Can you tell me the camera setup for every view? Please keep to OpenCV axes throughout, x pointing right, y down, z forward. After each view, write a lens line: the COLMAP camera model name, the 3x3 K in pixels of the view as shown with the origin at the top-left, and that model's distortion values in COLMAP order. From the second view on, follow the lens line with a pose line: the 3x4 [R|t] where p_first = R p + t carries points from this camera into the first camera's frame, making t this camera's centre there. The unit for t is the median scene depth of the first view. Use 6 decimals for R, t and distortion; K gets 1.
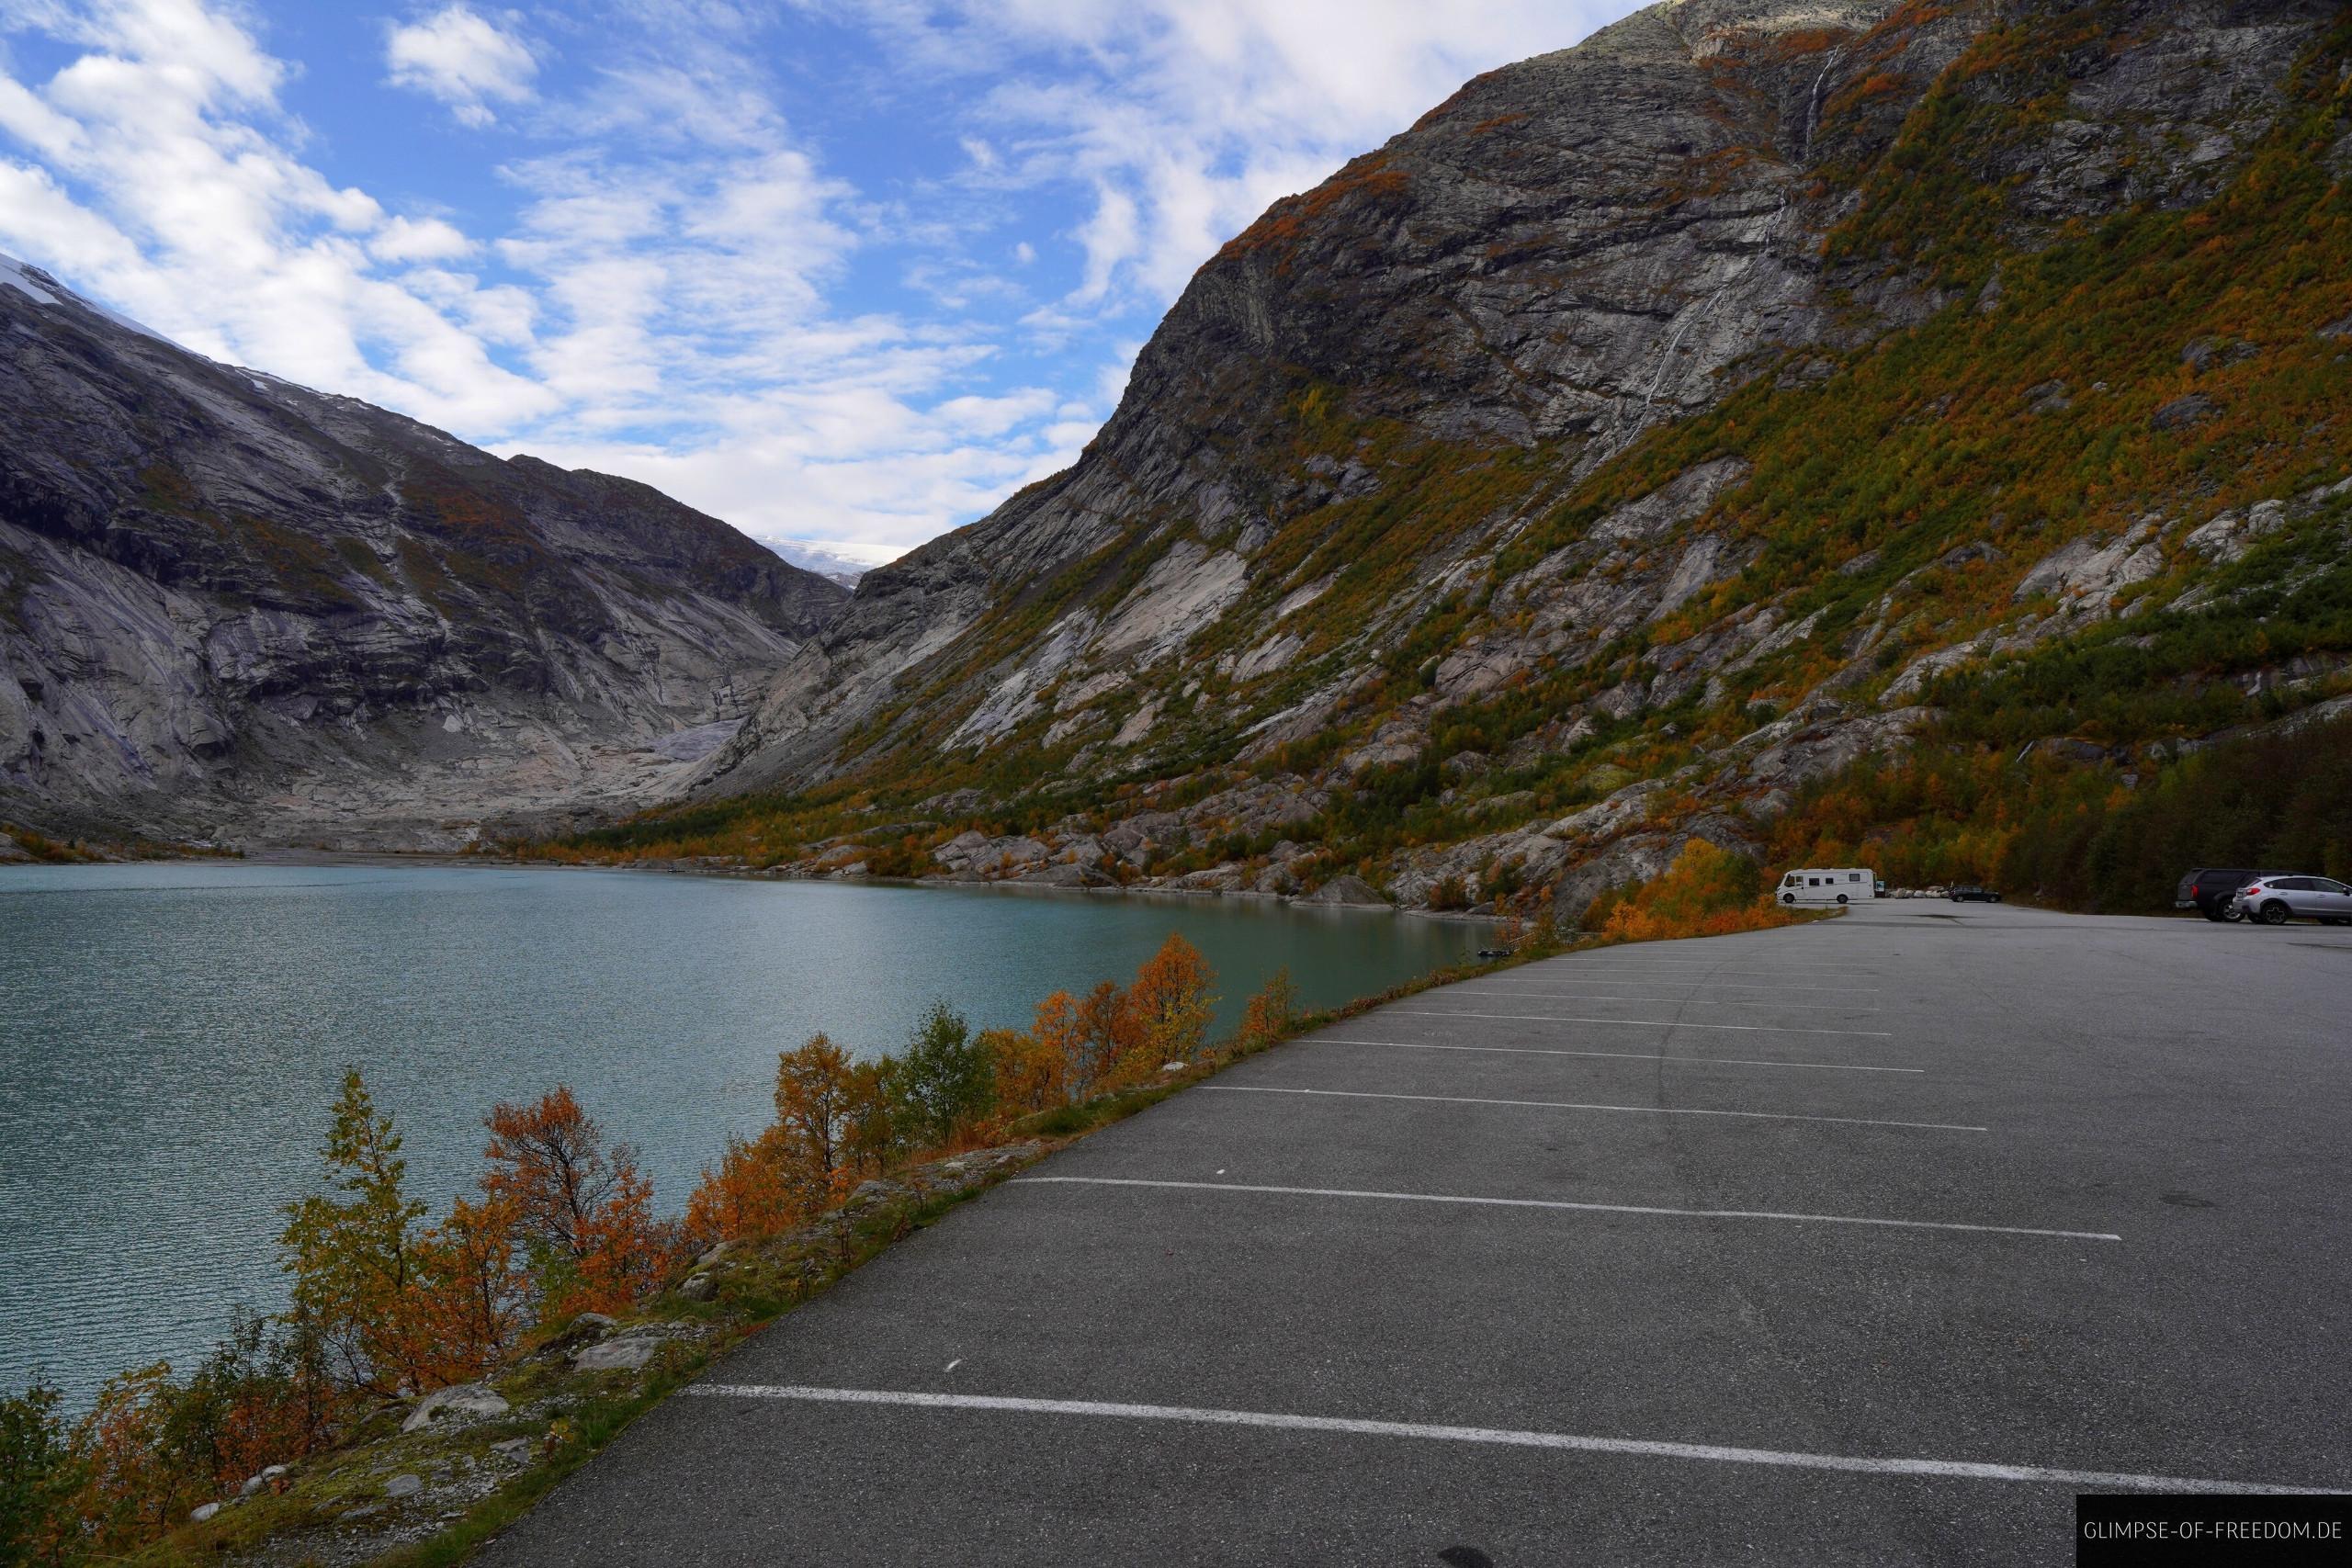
lens RADIAL K [[1613.4, 0, 1182.9], [0, 1613.4, 783.7], [0, 0, 1]] dist [0.001905, -0.003441]
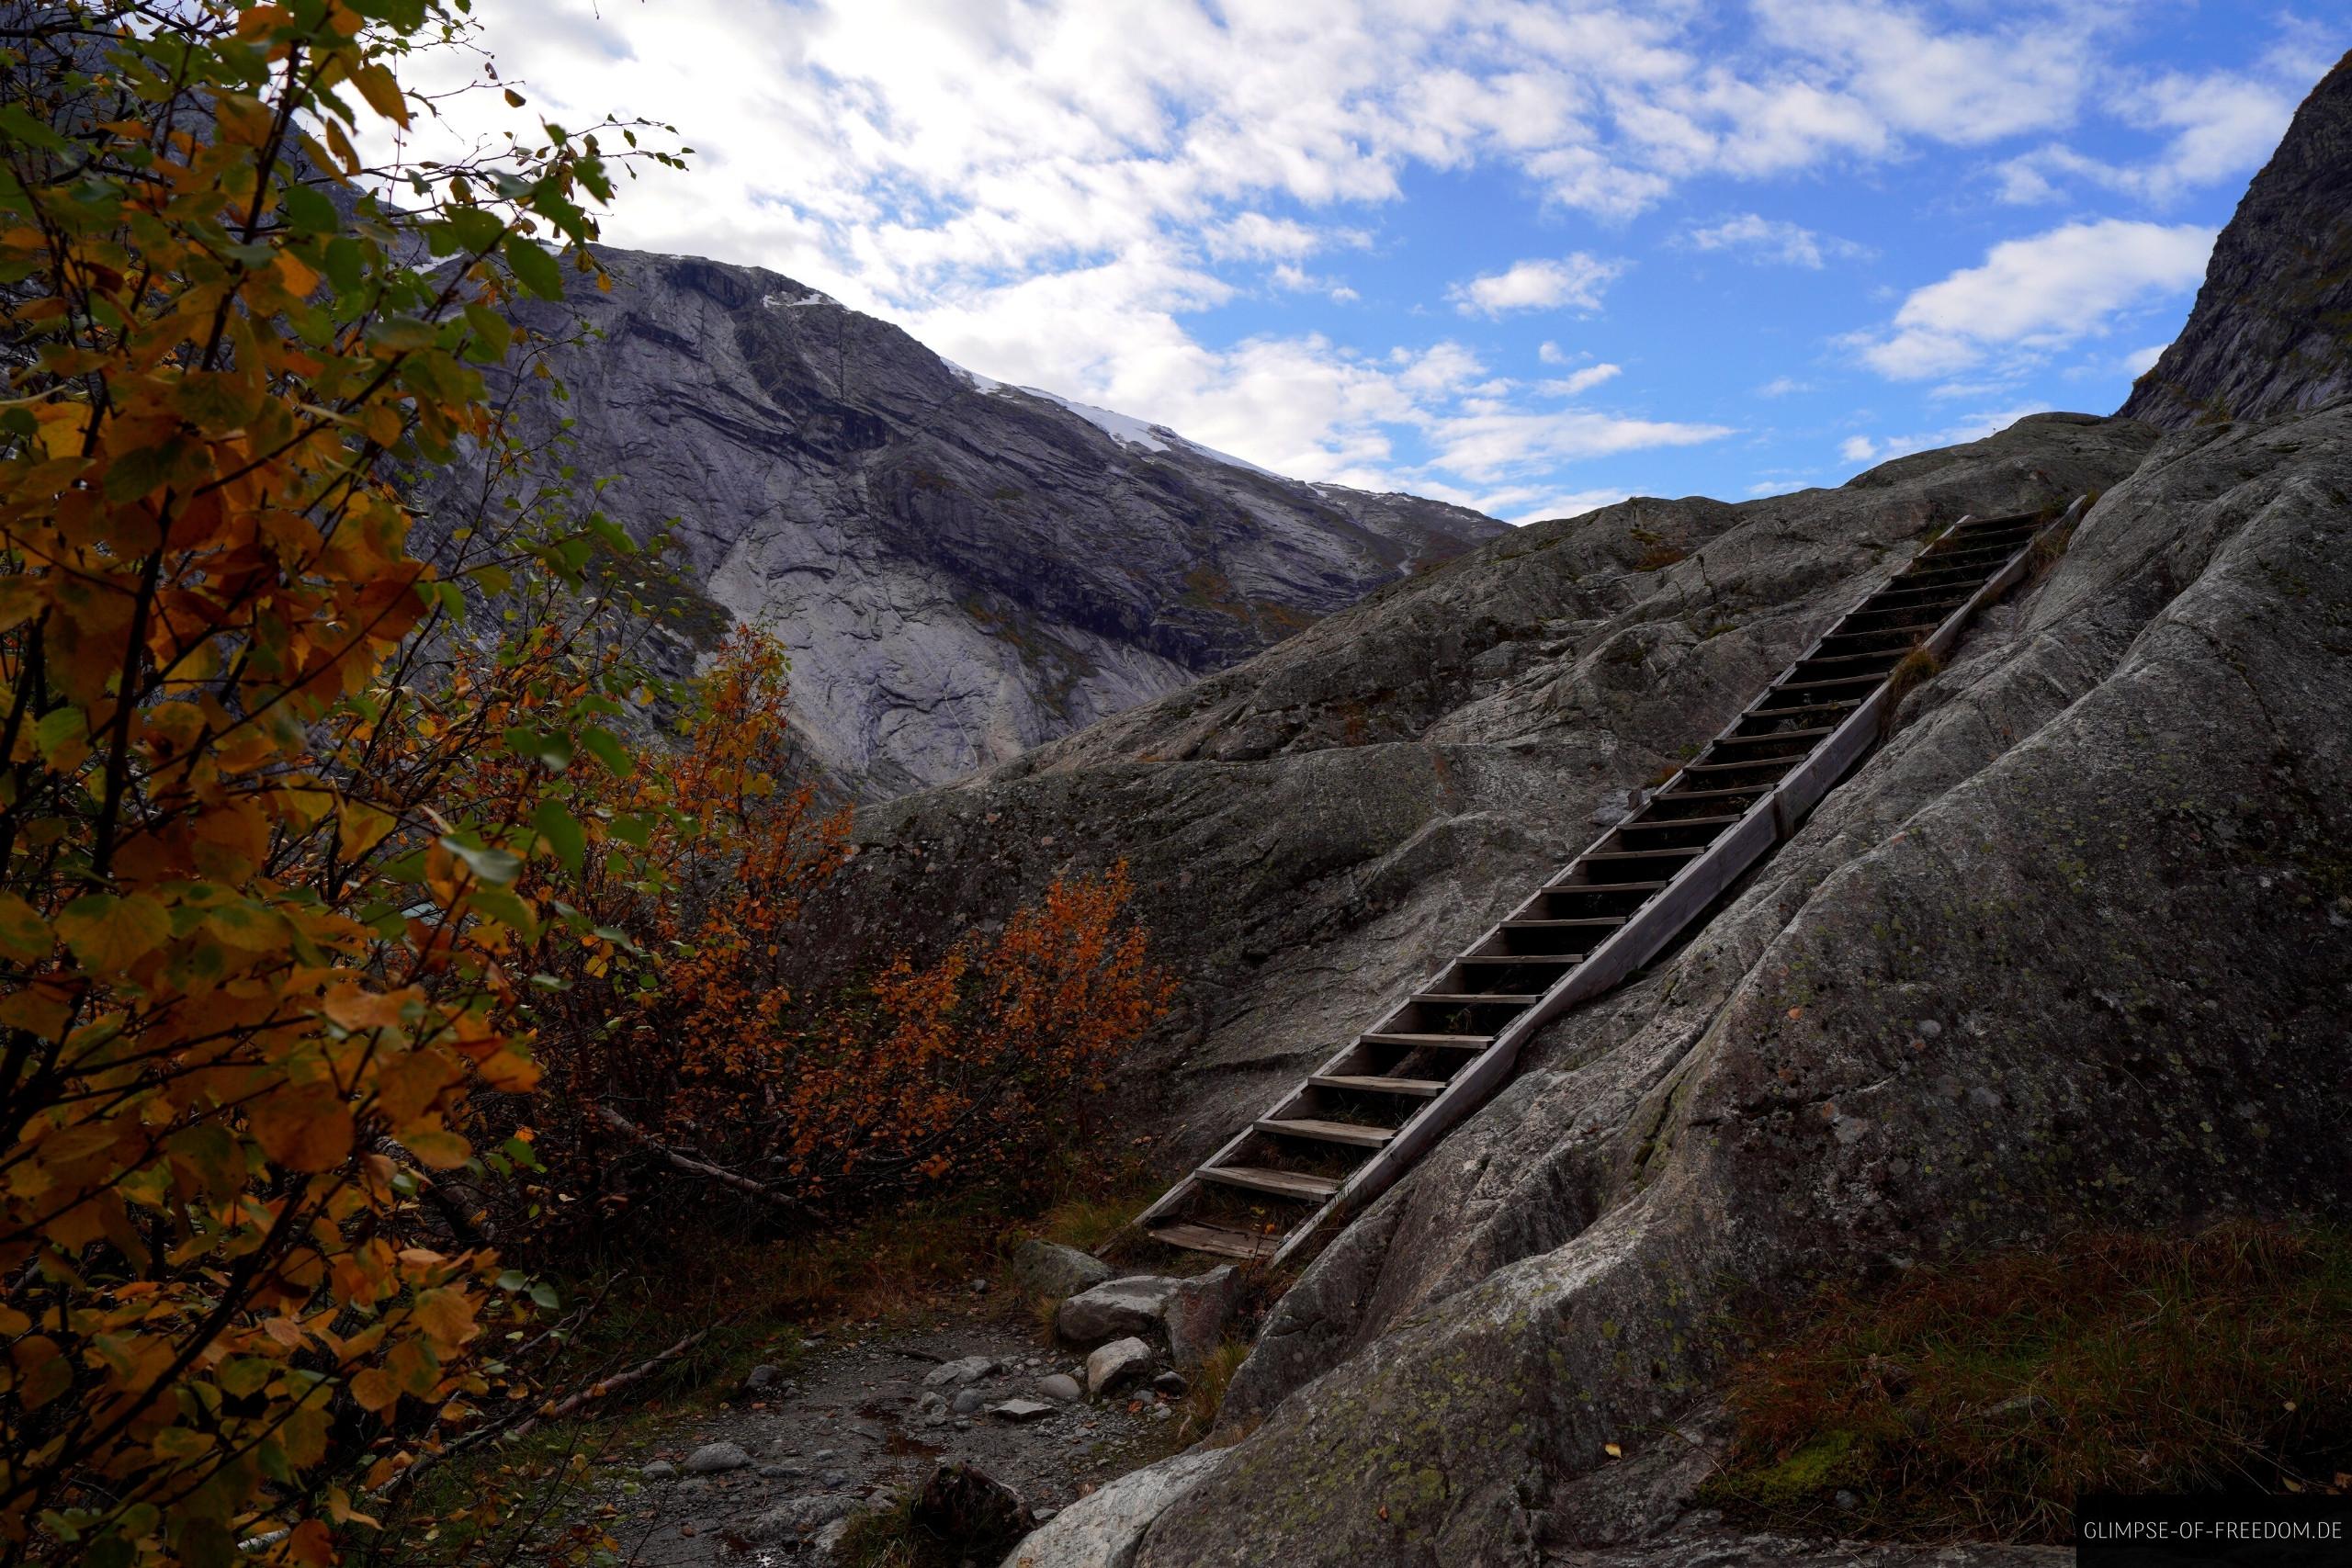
lens RADIAL K [[1613.4, 0, 1169.4], [0, 1613.4, 775.4], [0, 0, 1]] dist [0.001905, -0.003441]
pose [[0.785301, -0.049145, -0.617160, 0.039737], [0.019704, 0.998323, -0.054425, 0.009311], [0.618800, 0.030579, 0.784953, 0.126010]]
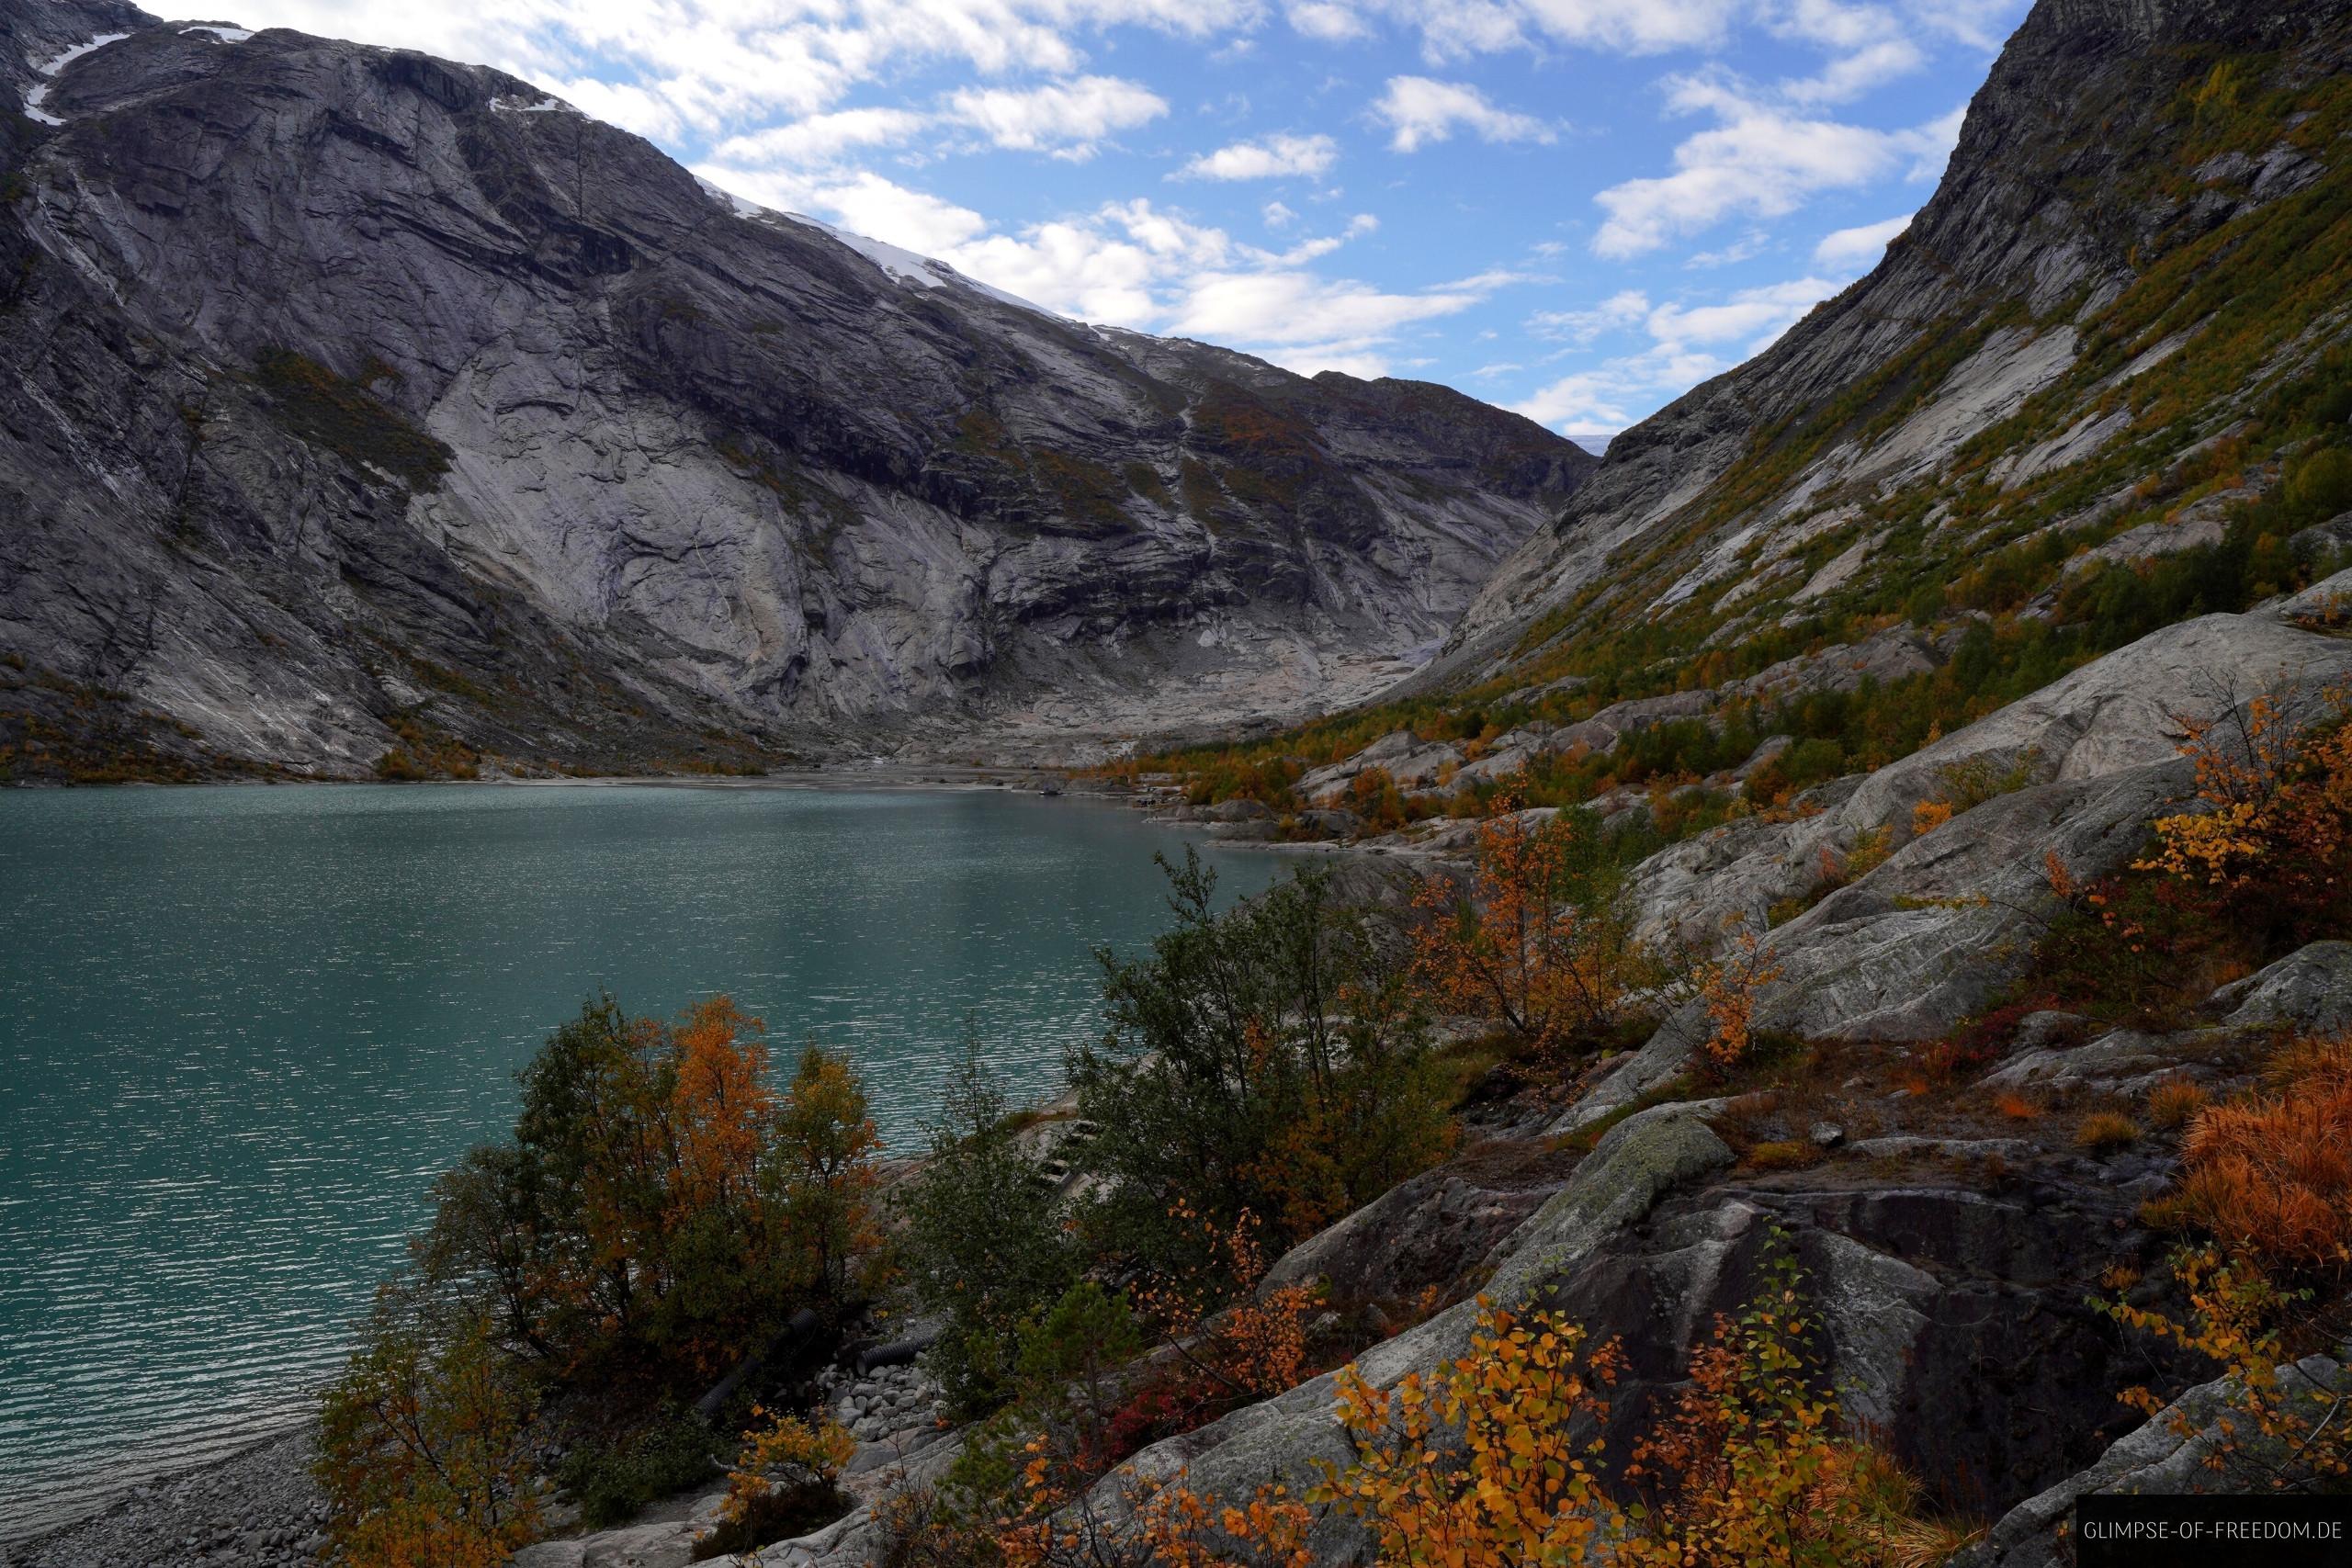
lens RADIAL K [[1613.4, 0, 1174.3], [0, 1613.4, 780.0], [0, 0, 1]] dist [0.001905, -0.003441]
pose [[0.859929, 0.001863, -0.510411, 0.037547], [0.023688, 0.998770, 0.043554, 0.006549], [0.509864, -0.049543, 0.858827, 0.147859]]
